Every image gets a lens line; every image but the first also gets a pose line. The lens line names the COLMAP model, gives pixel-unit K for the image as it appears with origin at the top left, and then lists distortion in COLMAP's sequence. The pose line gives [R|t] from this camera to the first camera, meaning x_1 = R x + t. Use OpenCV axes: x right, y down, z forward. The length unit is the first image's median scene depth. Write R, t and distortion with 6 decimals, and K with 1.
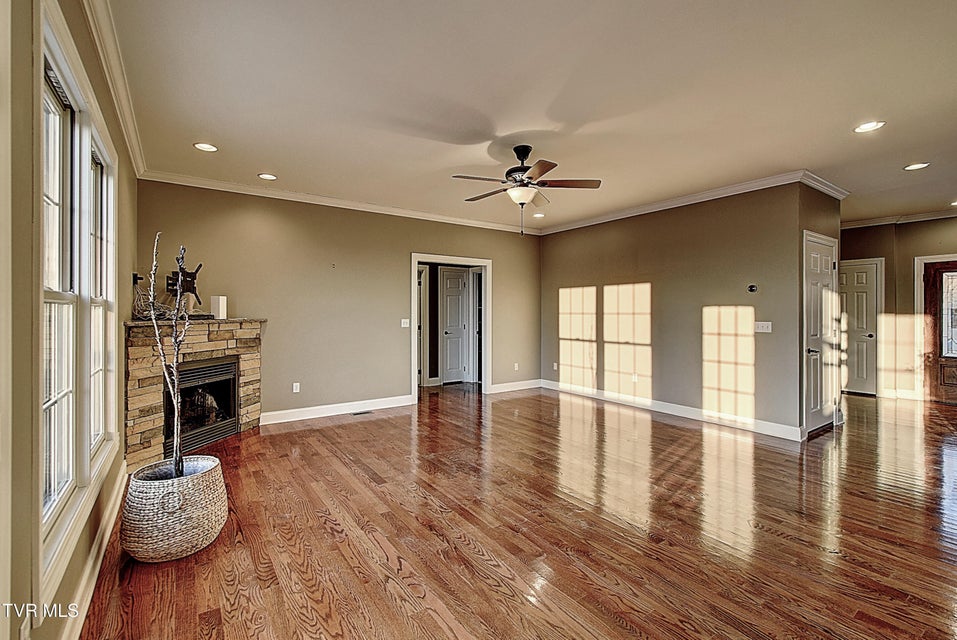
lens RADIAL K [[427.0, 0, 478.5], [0, 427.0, 320.0], [0, 0, 1]] dist [0.001273, -0.006103]
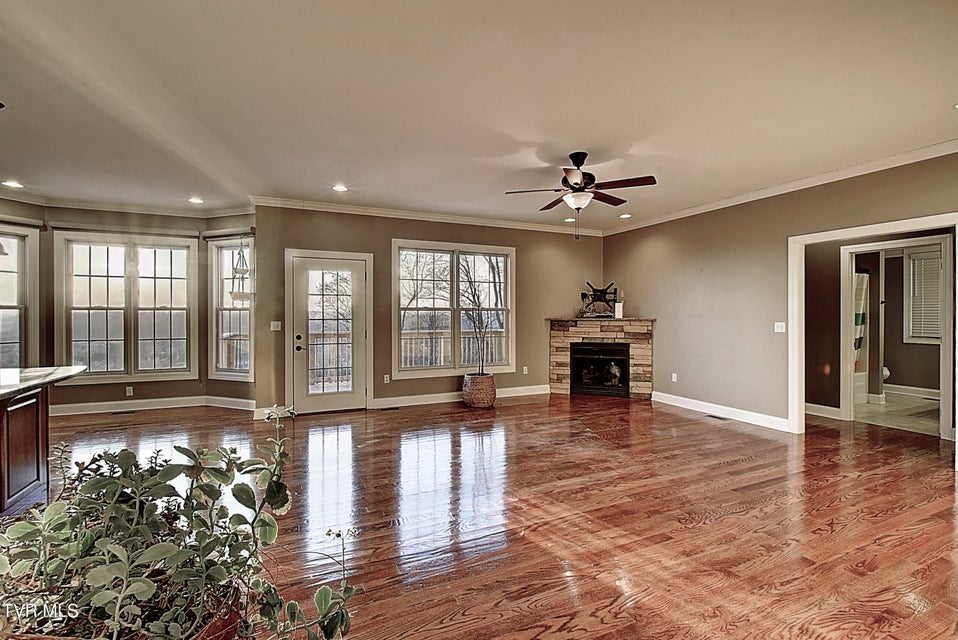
lens RADIAL K [[427.4, 0, 479.0], [0, 427.4, 320.0], [0, 0, 1]] dist [0.001273, -0.006103]
pose [[-0.190627, 0.011077, -0.981600, 0.958906], [-0.021757, 0.999643, 0.015506, -0.008690], [0.981421, 0.024312, -0.190318, 0.792464]]
